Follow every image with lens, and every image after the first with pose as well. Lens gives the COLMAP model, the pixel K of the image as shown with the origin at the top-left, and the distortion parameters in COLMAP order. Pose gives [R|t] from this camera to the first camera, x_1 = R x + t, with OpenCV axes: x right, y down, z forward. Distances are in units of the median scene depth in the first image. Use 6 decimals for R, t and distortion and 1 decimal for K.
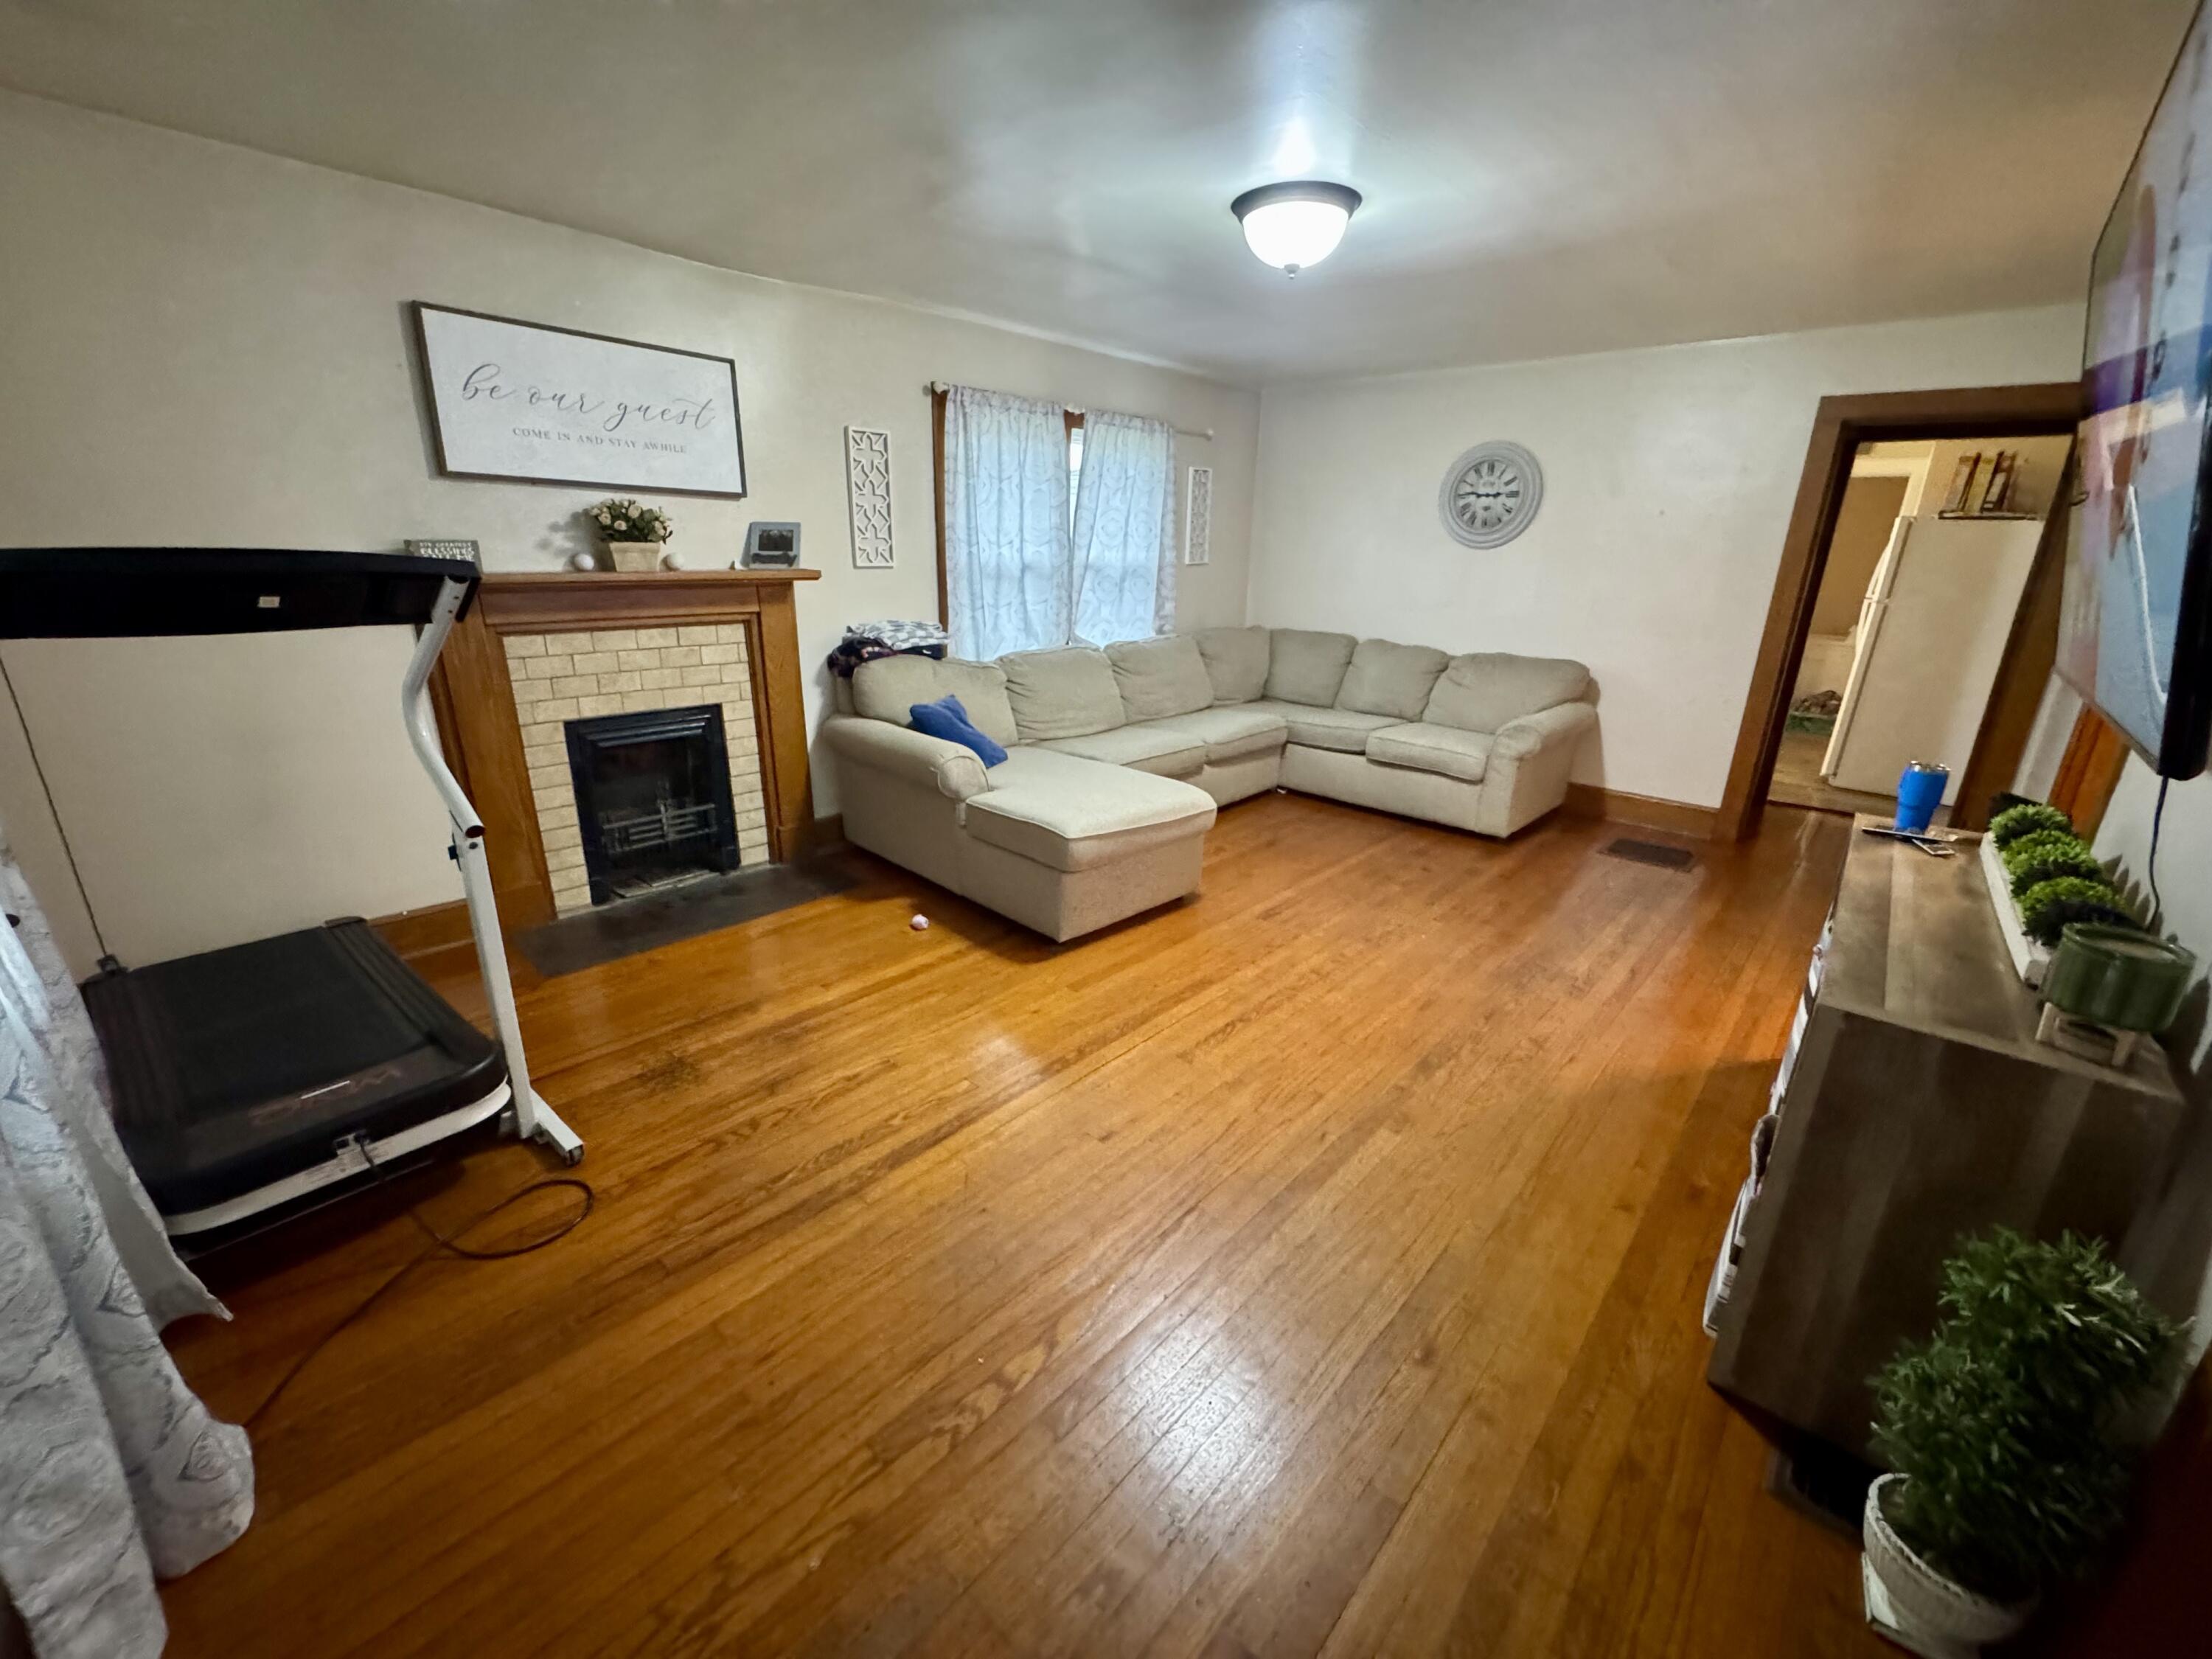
lens RADIAL K [[880.1, 0, 1100.1], [0, 880.1, 822.9], [0, 0, 1]] dist [-0.006010, 0.000643]
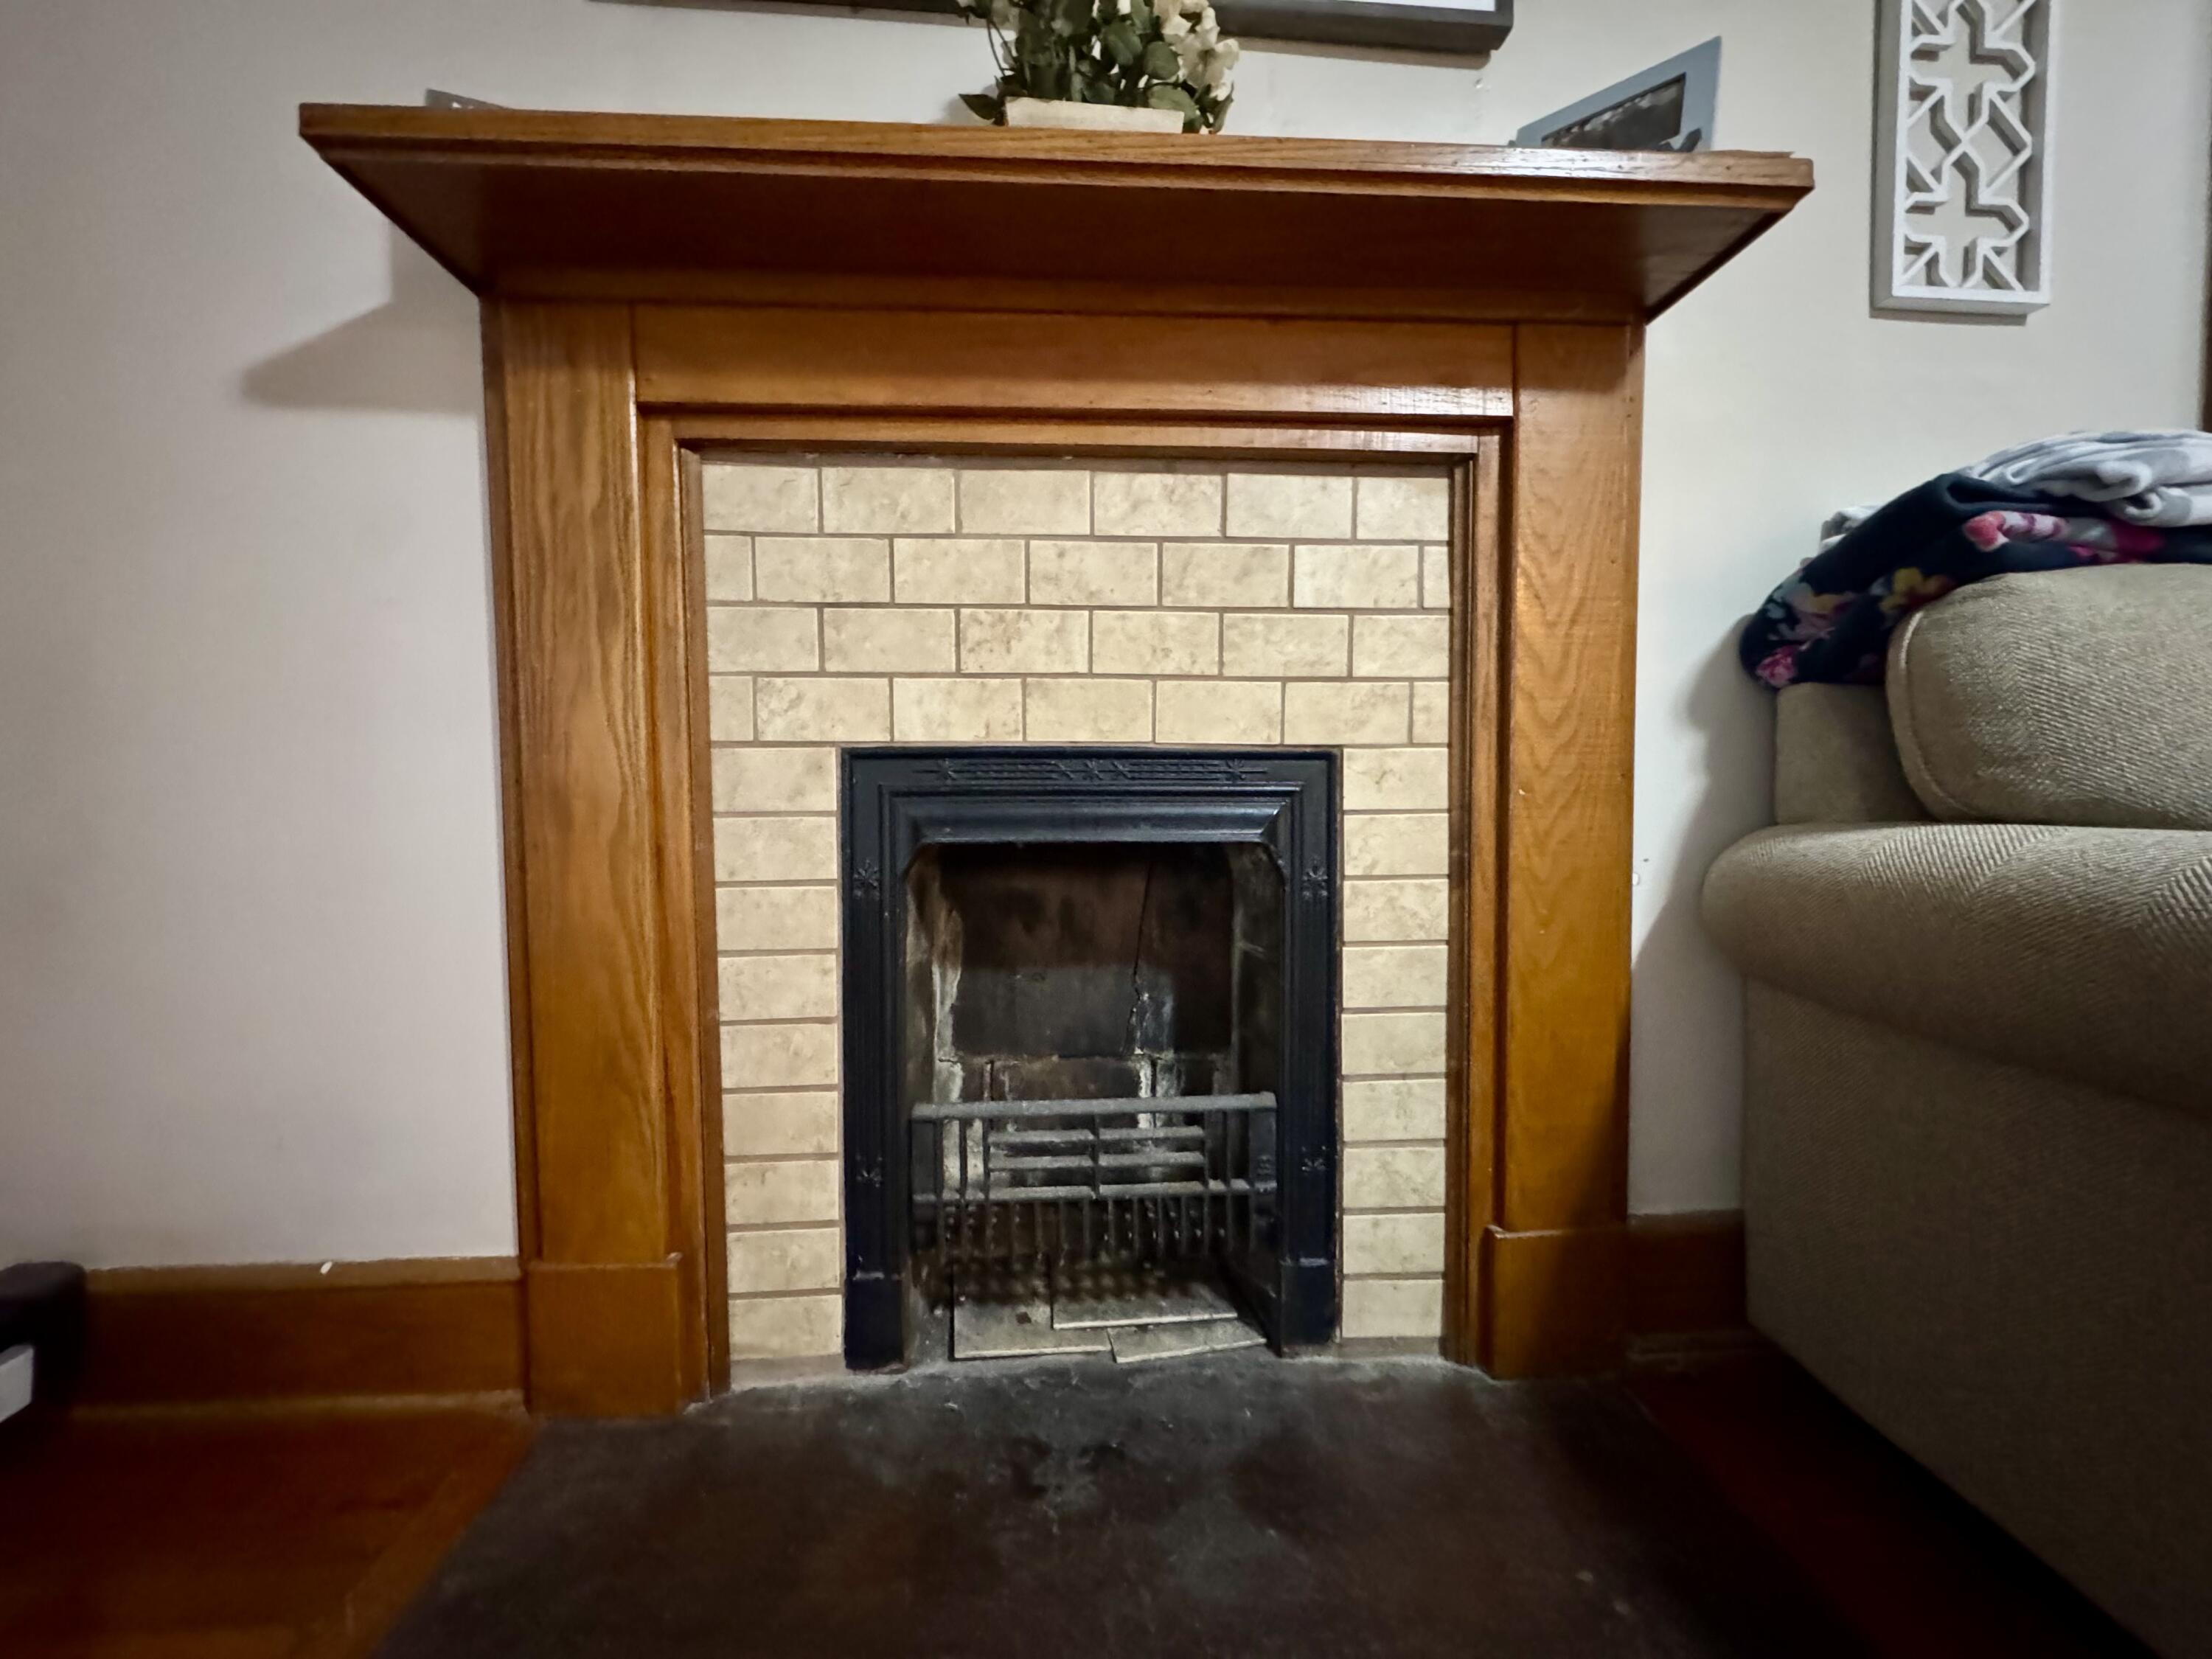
lens RADIAL K [[880.1, 0, 1119.0], [0, 880.1, 813.5], [0, 0, 1]] dist [-0.006010, 0.000643]
pose [[0.737733, 0.008086, -0.675044, -0.288117], [-0.191726, 0.961265, -0.198017, -0.044150], [0.647295, 0.275507, 0.710707, 0.749923]]
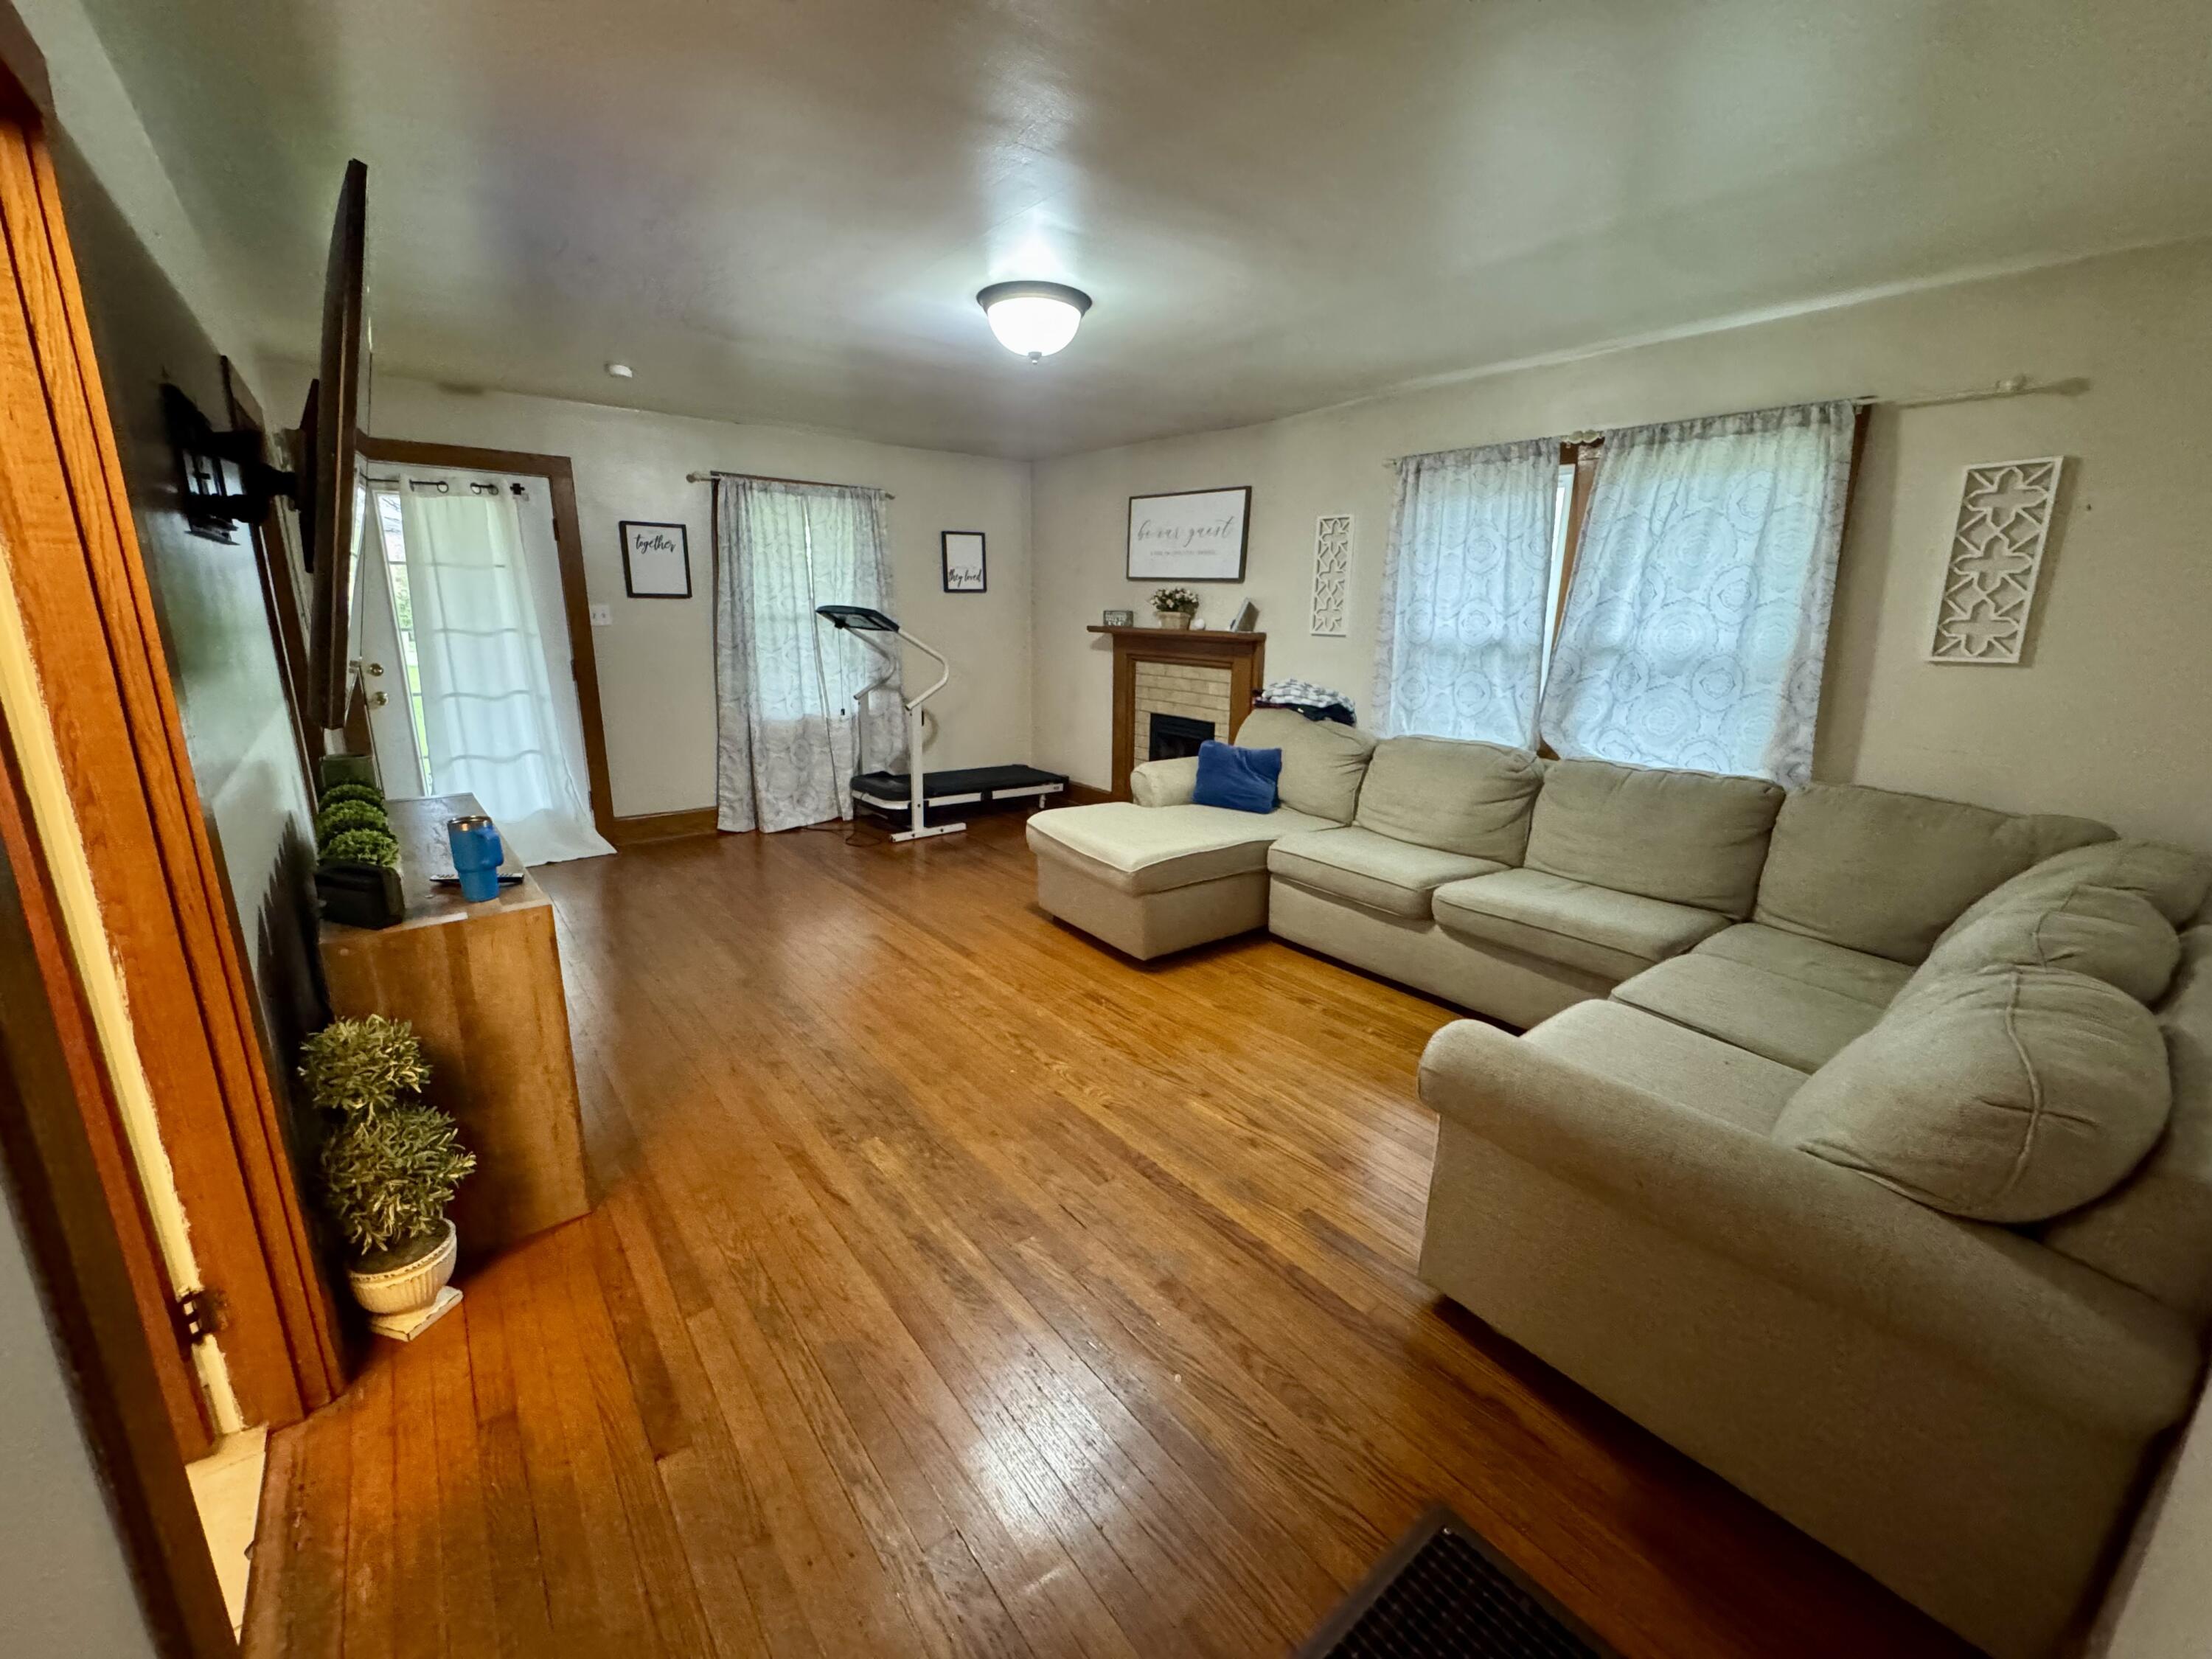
lens RADIAL K [[880.1, 0, 1109.3], [0, 880.1, 825.3], [0, 0, 1]] dist [-0.006010, 0.000643]
pose [[-0.138698, 0.215385, -0.966629, 1.007288], [-0.325596, 0.911885, 0.249905, -0.284423], [0.935281, 0.349392, -0.056348, 0.973344]]
